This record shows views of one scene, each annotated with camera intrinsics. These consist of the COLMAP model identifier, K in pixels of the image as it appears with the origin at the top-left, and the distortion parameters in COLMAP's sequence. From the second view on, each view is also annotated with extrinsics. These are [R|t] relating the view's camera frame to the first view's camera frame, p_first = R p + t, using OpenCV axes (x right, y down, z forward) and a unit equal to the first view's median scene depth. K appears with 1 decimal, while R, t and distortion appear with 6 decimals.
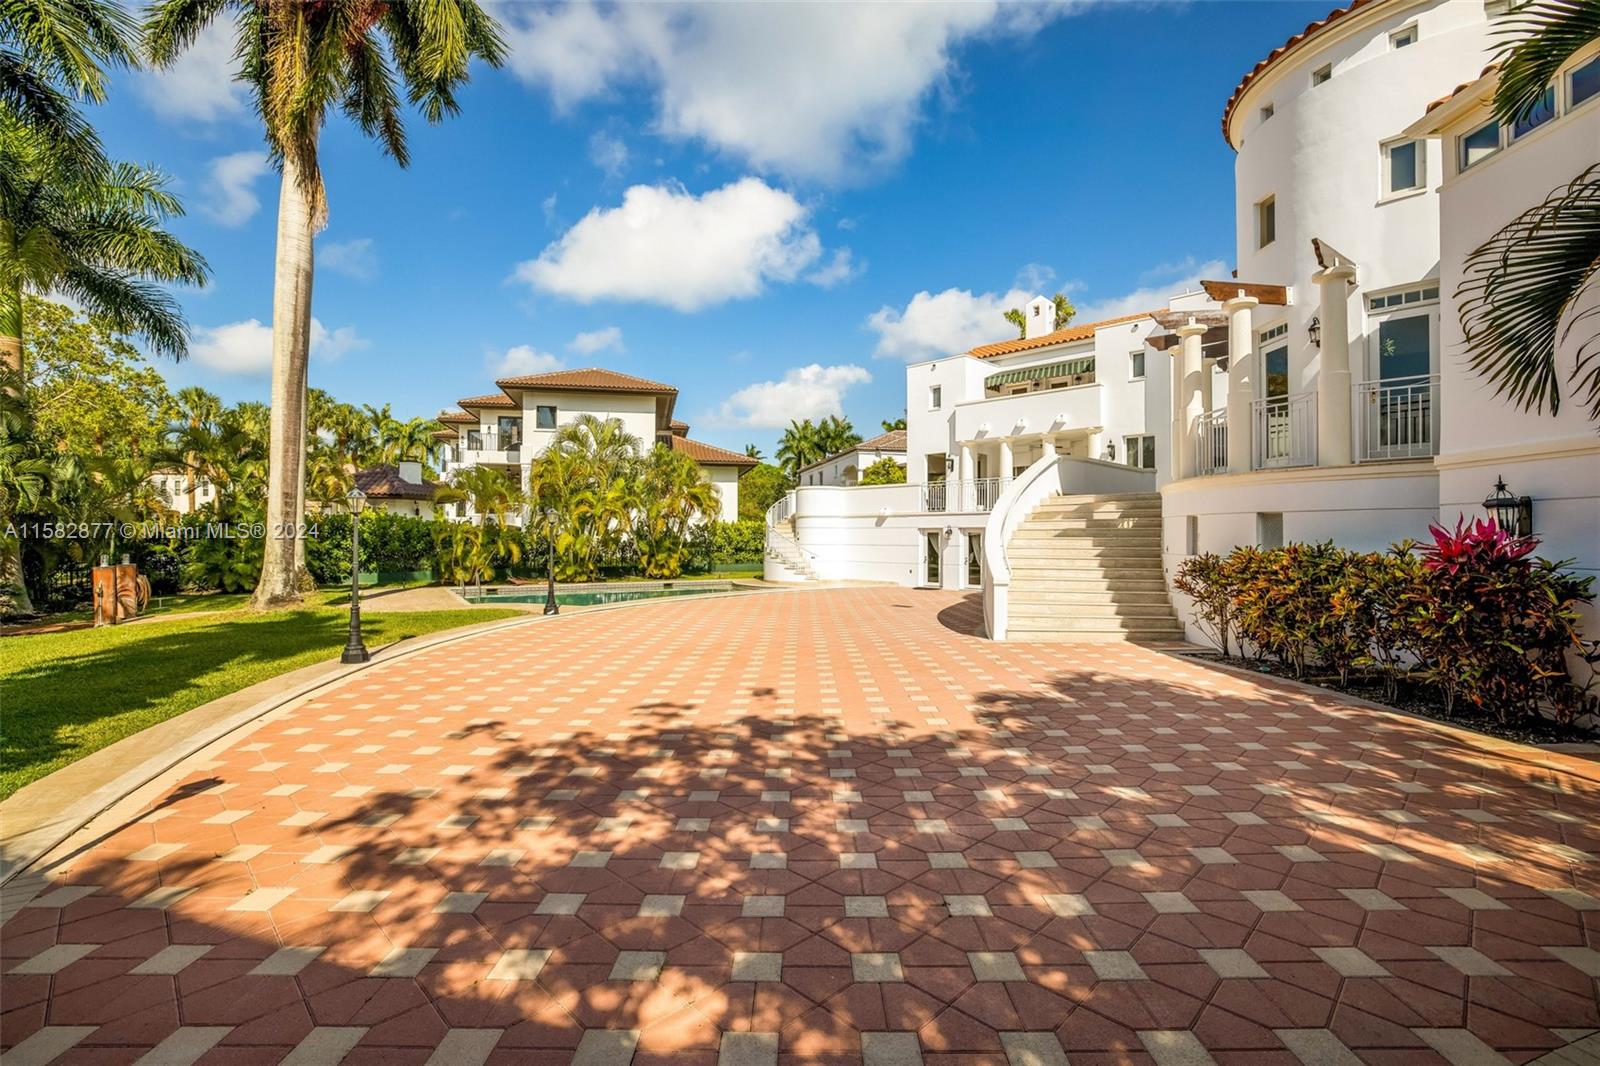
lens RADIAL K [[705.6, 0, 800.0], [0, 705.6, 533.0], [0, 0, 1]] dist [-0.059551, 0.020106]
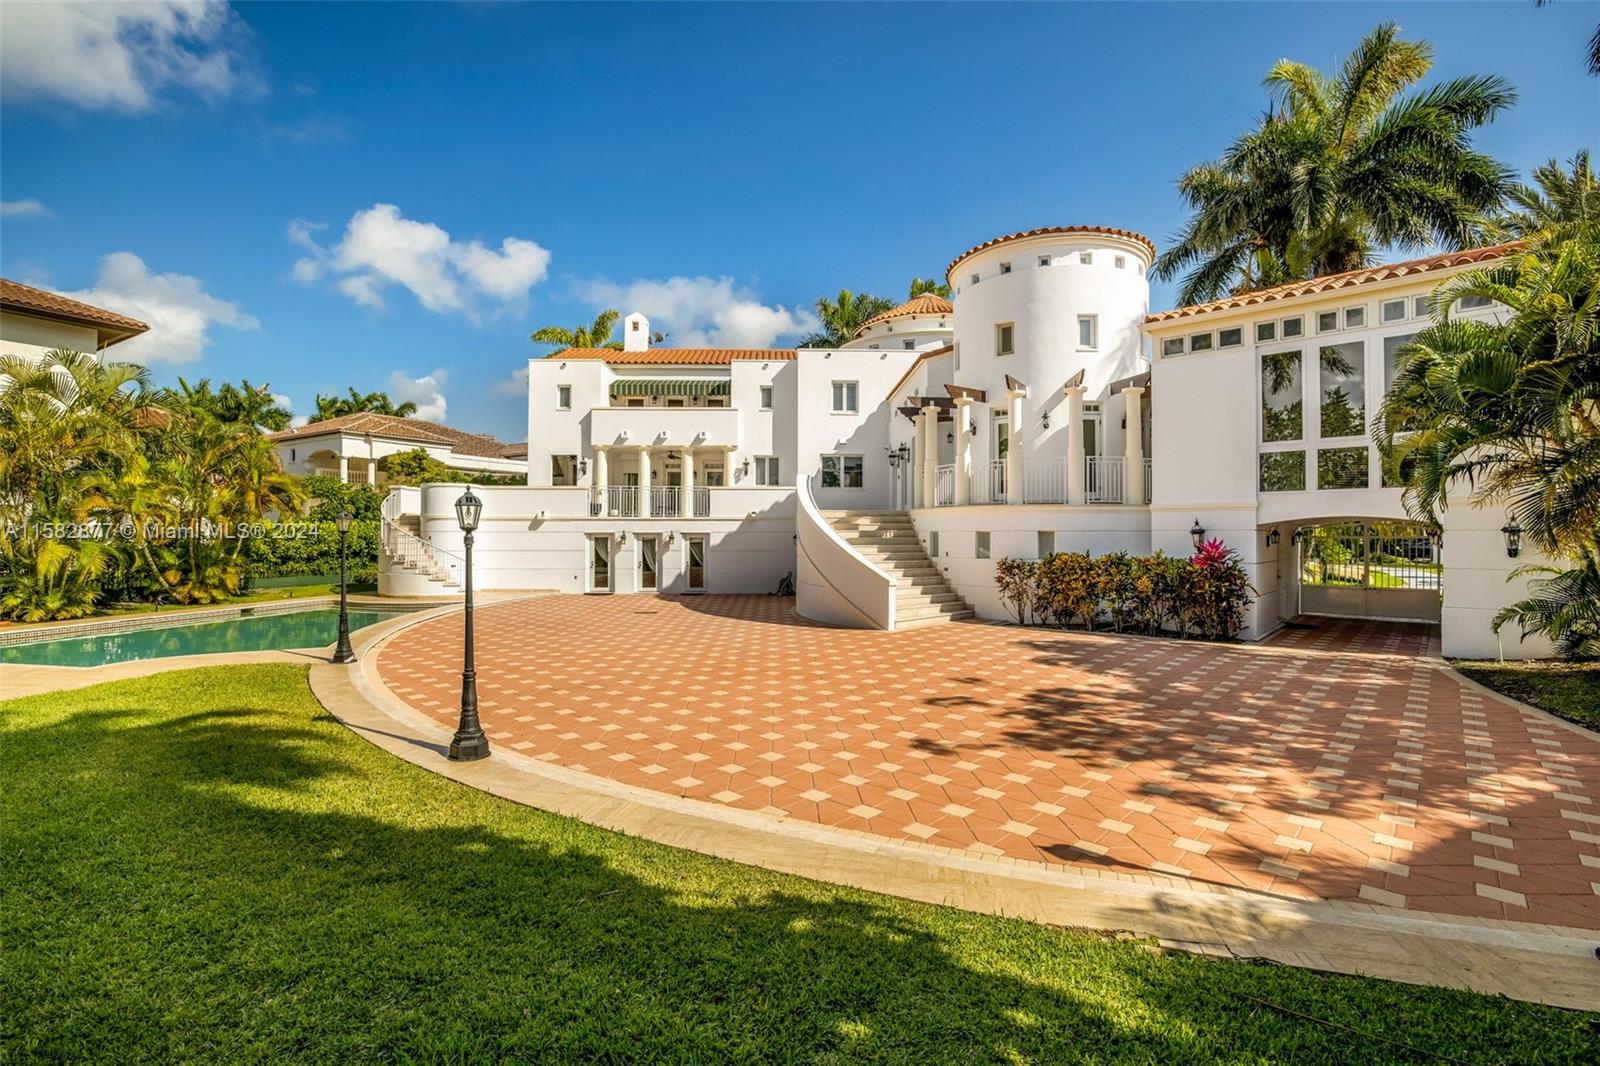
lens RADIAL K [[705.6, 0, 800.0], [0, 705.6, 533.0], [0, 0, 1]] dist [-0.059551, 0.020106]
pose [[0.675302, -0.000813, 0.737541, -0.352929], [-0.003255, 0.999986, 0.004082, -0.011859], [-0.737534, -0.005157, 0.675290, 0.126919]]
